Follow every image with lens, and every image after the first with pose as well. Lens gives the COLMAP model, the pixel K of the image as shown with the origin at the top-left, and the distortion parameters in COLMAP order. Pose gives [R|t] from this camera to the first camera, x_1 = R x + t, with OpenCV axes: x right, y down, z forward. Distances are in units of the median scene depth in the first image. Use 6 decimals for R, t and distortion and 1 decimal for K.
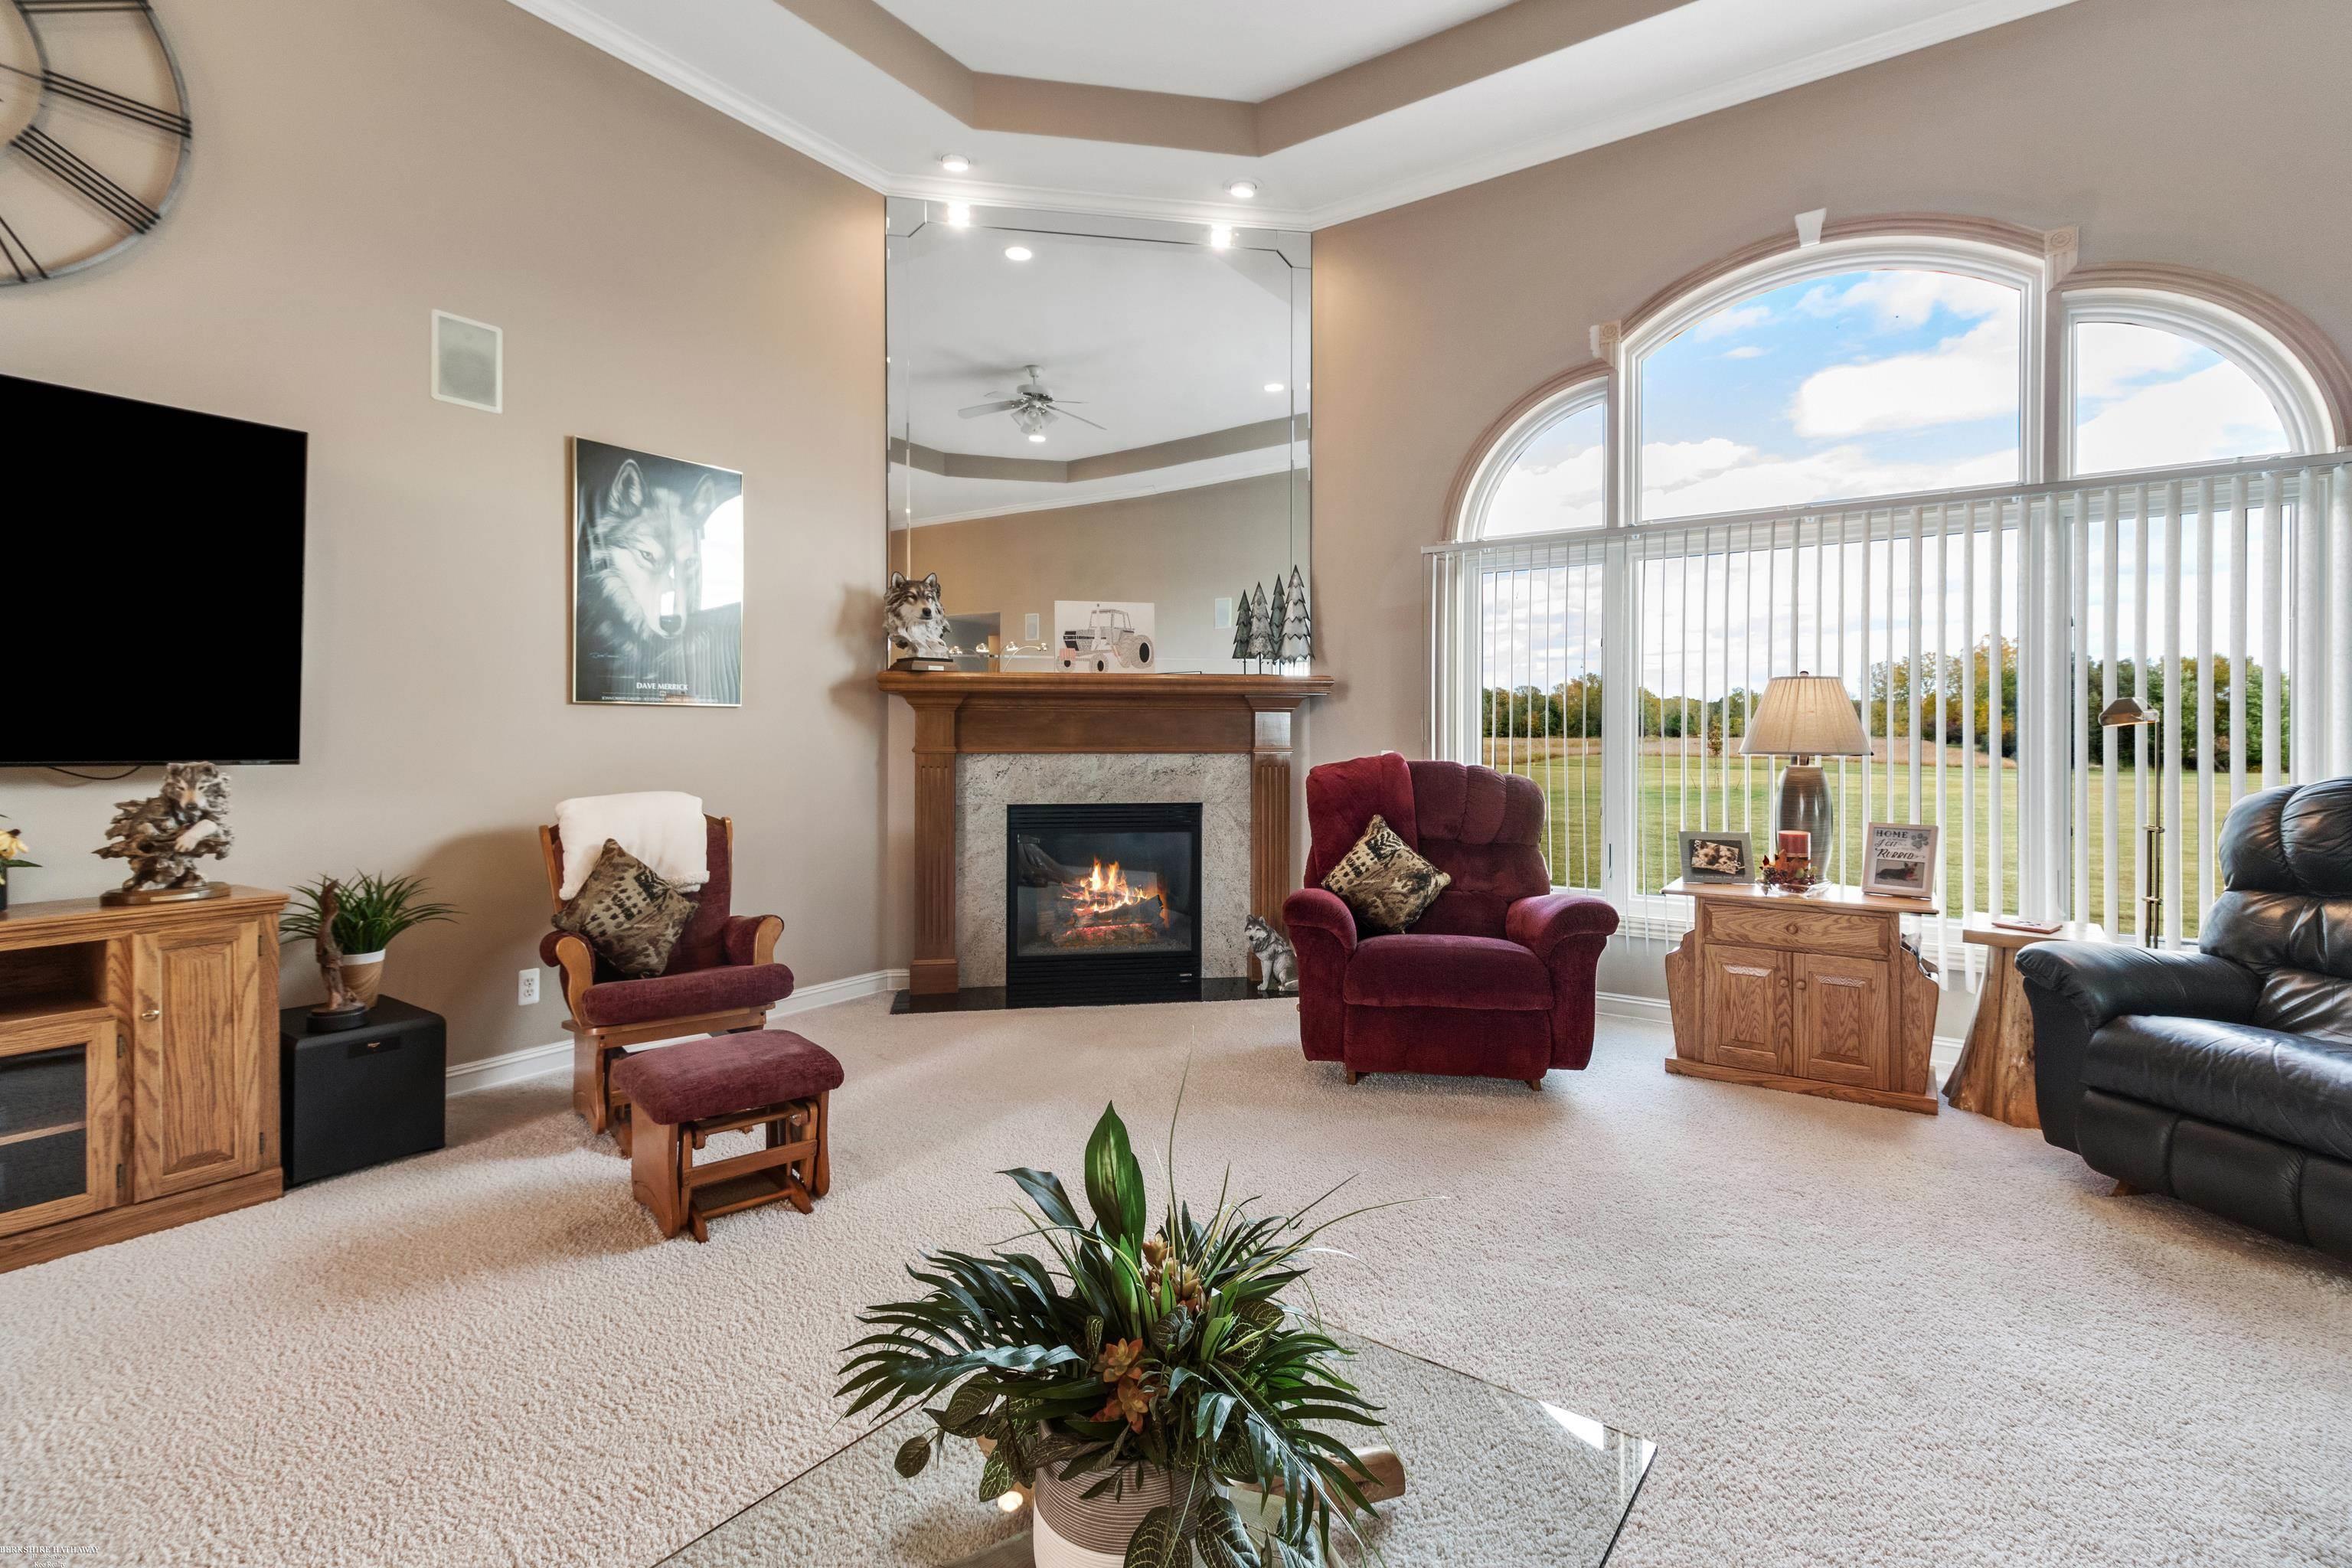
lens RADIAL K [[1084.0, 0, 1182.9], [0, 1084.0, 742.0], [0, 0, 1]] dist [0.002168, 0.001334]
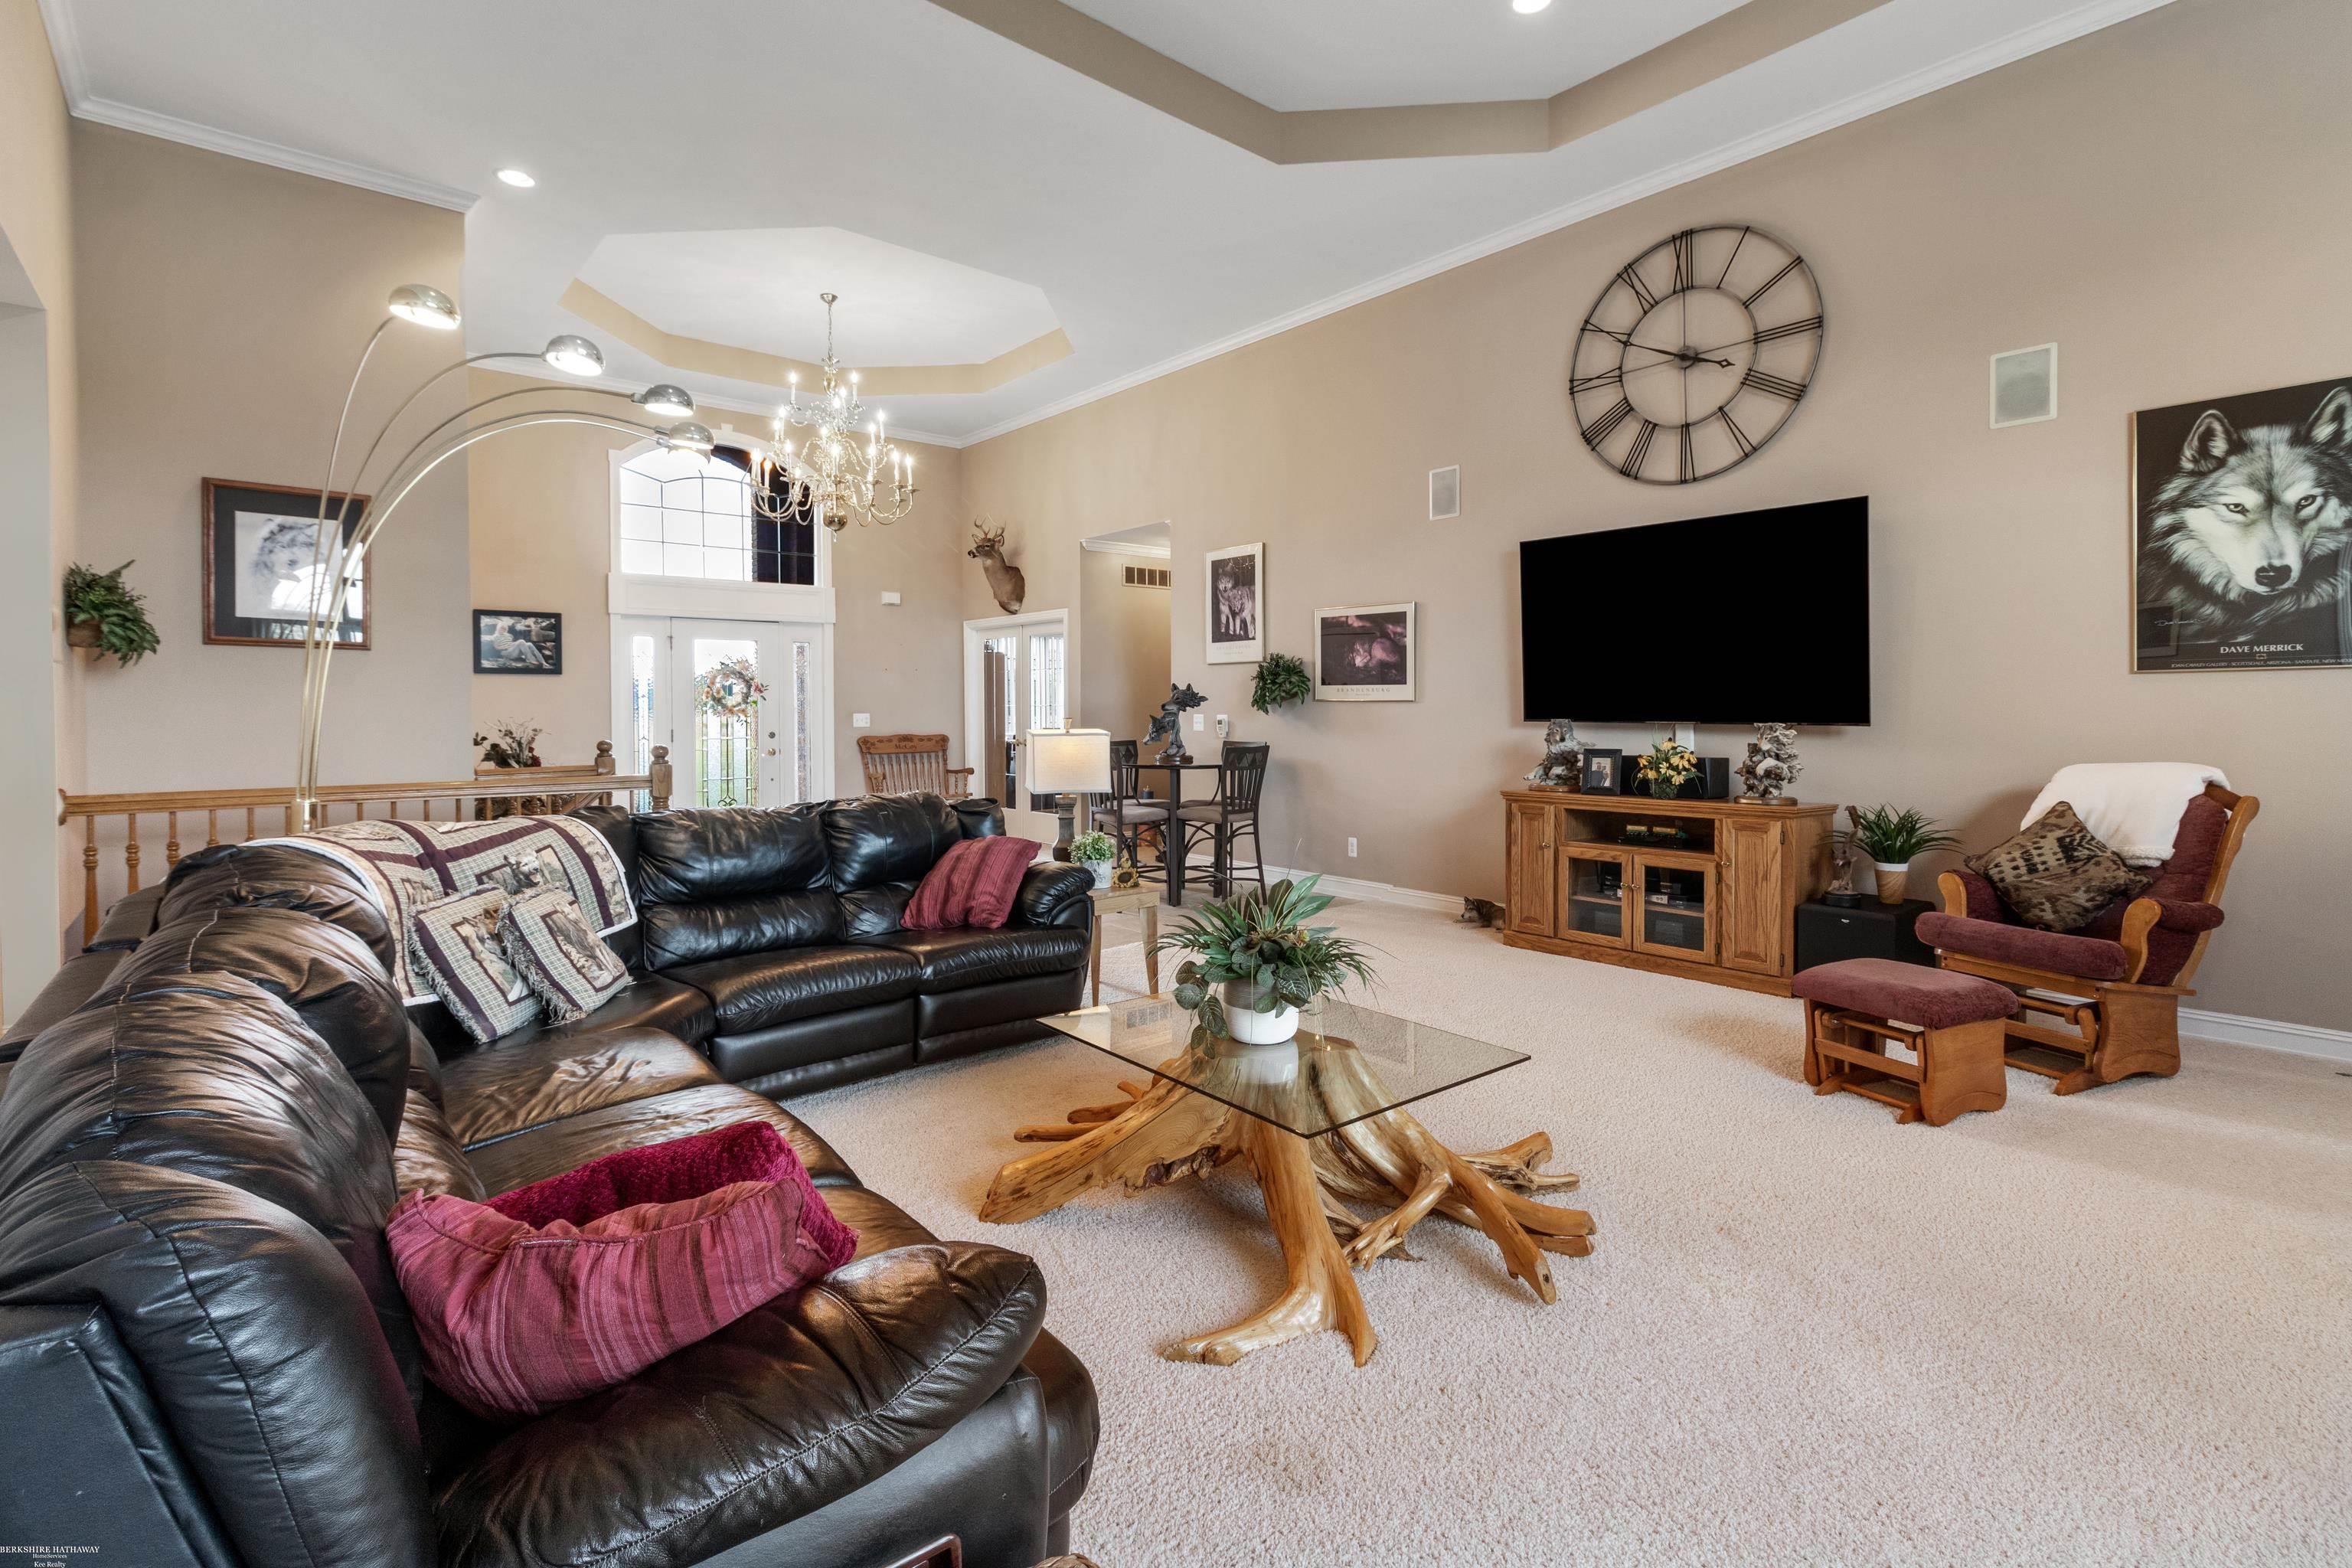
lens RADIAL K [[1084.0, 0, 1182.9], [0, 1084.0, 742.0], [0, 0, 1]] dist [0.002168, 0.001334]
pose [[-0.252564, 0.022347, -0.967322, 0.720769], [-0.005994, 0.999678, 0.024659, 0.010038], [0.967562, 0.012026, -0.252349, 0.432550]]
